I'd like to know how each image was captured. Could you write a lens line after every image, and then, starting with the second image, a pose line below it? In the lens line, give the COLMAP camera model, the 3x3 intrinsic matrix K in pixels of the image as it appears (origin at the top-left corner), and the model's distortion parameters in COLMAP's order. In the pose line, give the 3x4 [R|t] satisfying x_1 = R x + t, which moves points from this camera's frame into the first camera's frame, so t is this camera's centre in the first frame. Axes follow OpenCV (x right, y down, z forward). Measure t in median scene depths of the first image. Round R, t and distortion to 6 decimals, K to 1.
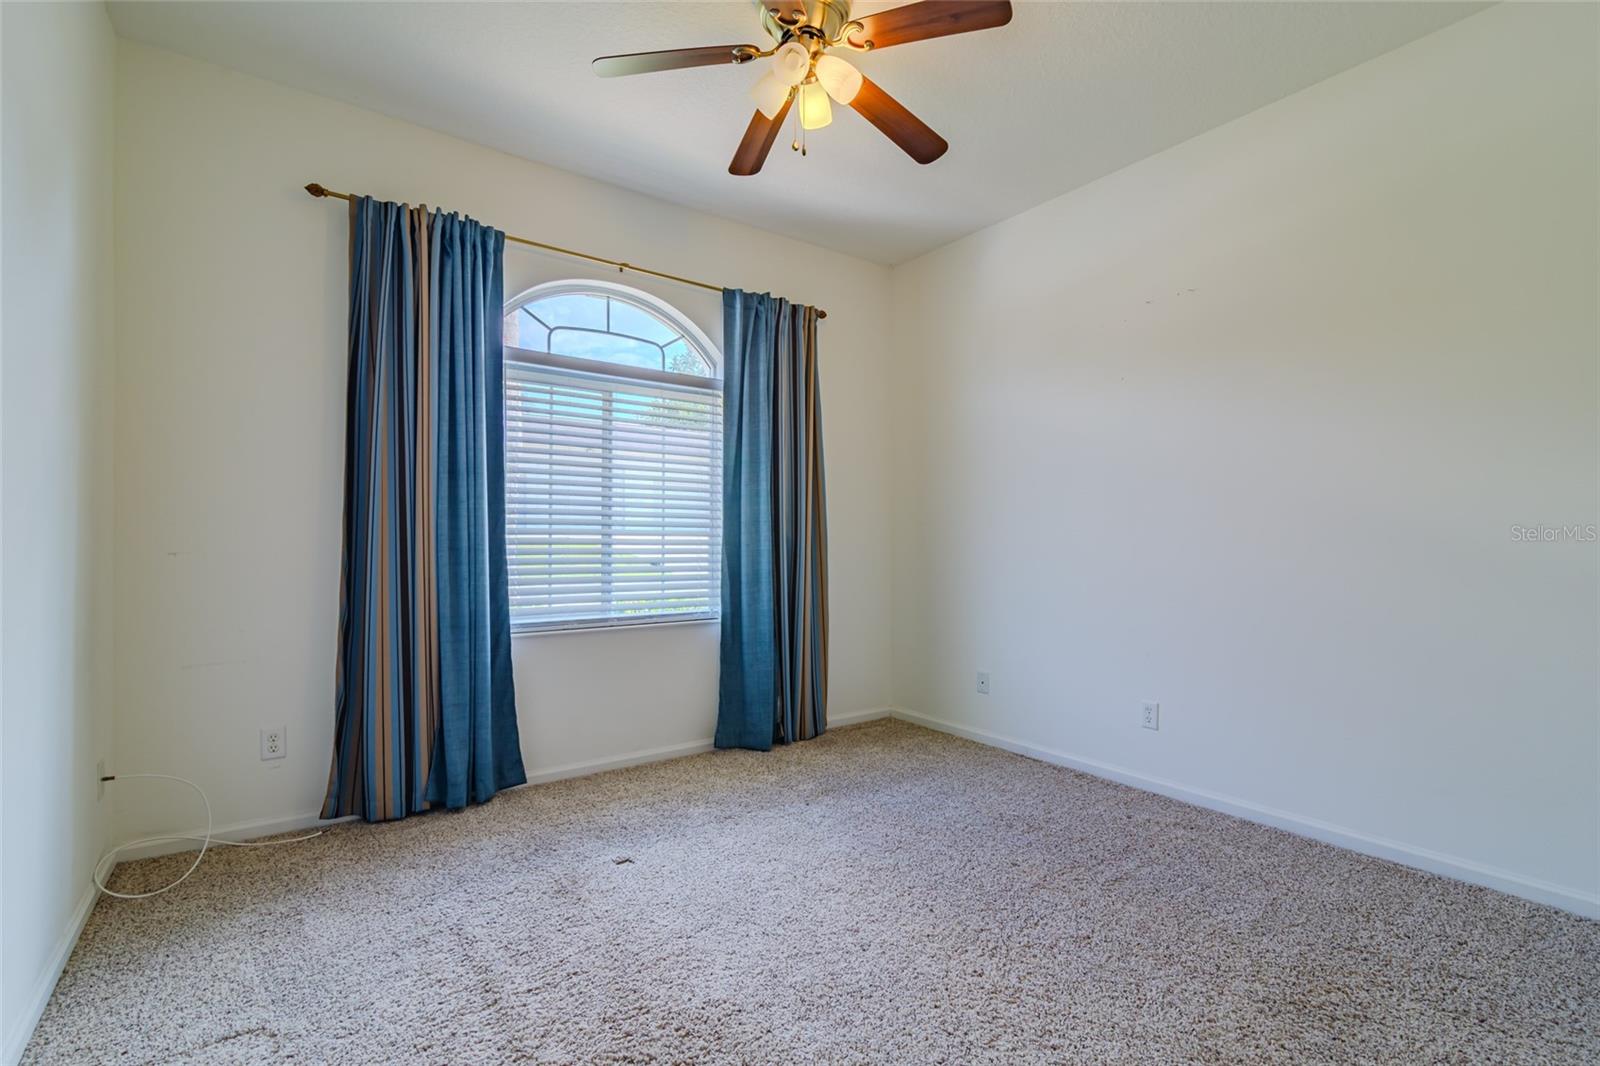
lens RADIAL K [[730.6, 0, 799.9], [0, 730.6, 535.2], [0, 0, 1]] dist [-0.002257, 0.000697]
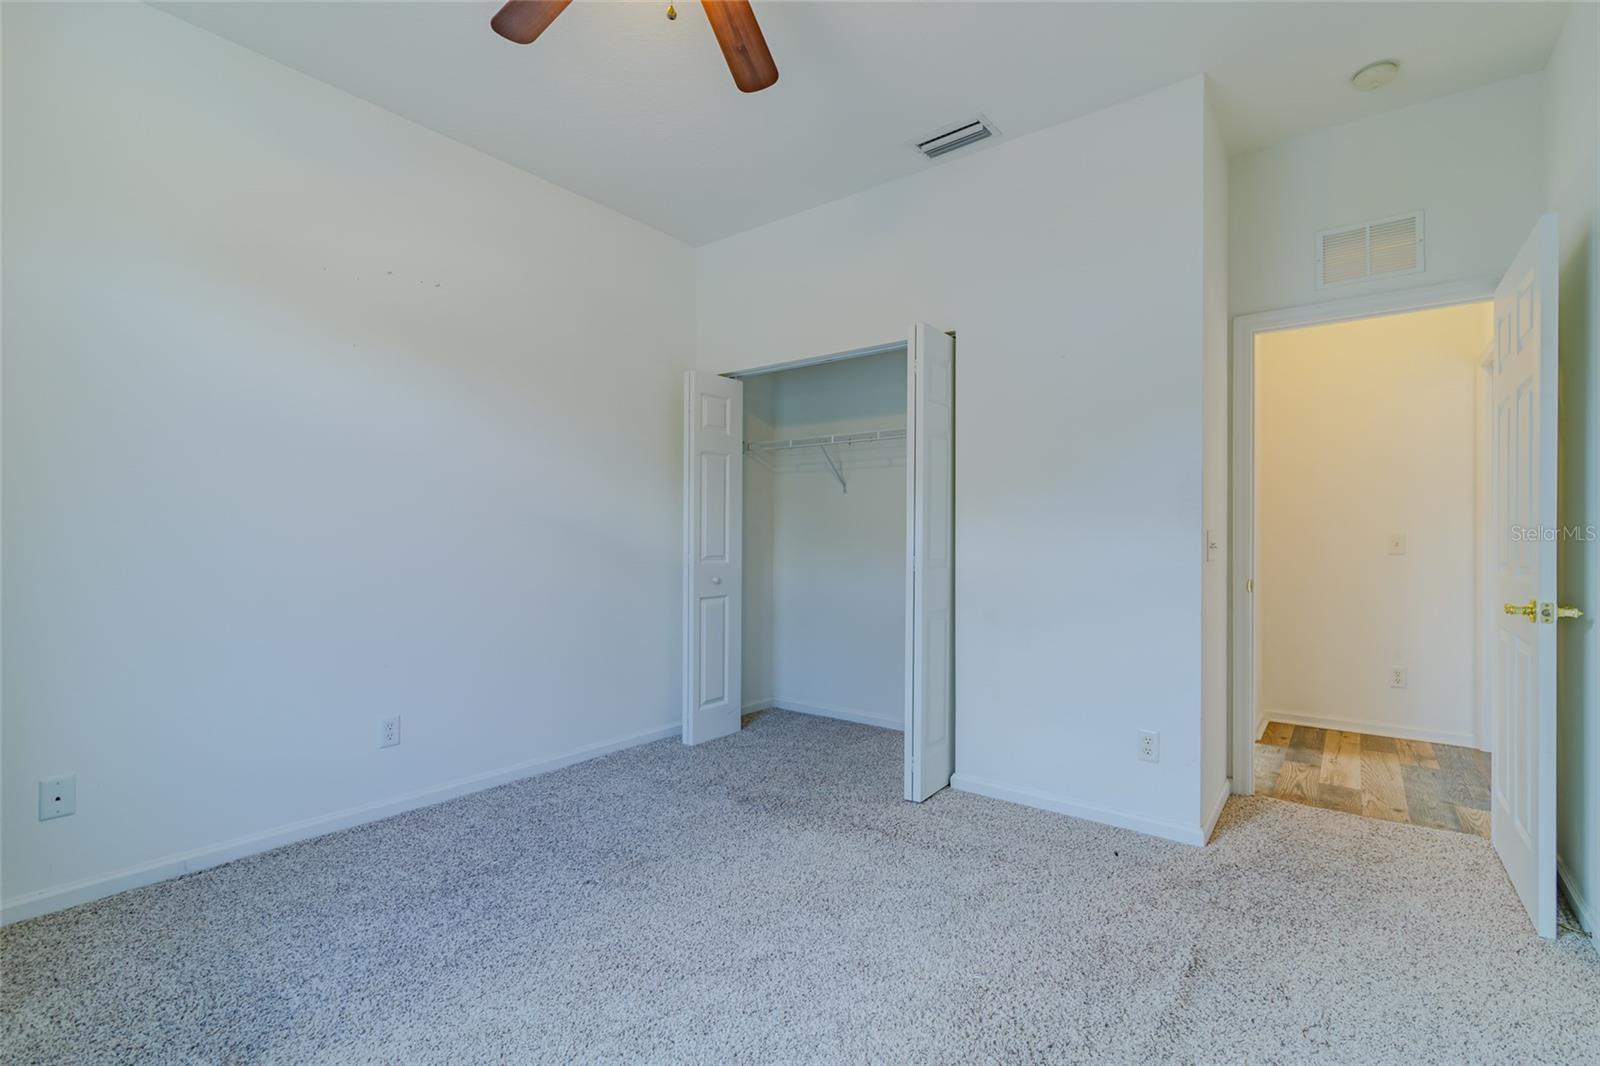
lens RADIAL K [[730.6, 0, 799.0], [0, 730.6, 537.7], [0, 0, 1]] dist [-0.002257, 0.000697]
pose [[-0.275899, -0.000473, 0.961187, -0.531917], [-0.004221, 0.999991, -0.000719, 0.004765], [-0.961177, -0.004256, -0.275898, 0.766823]]
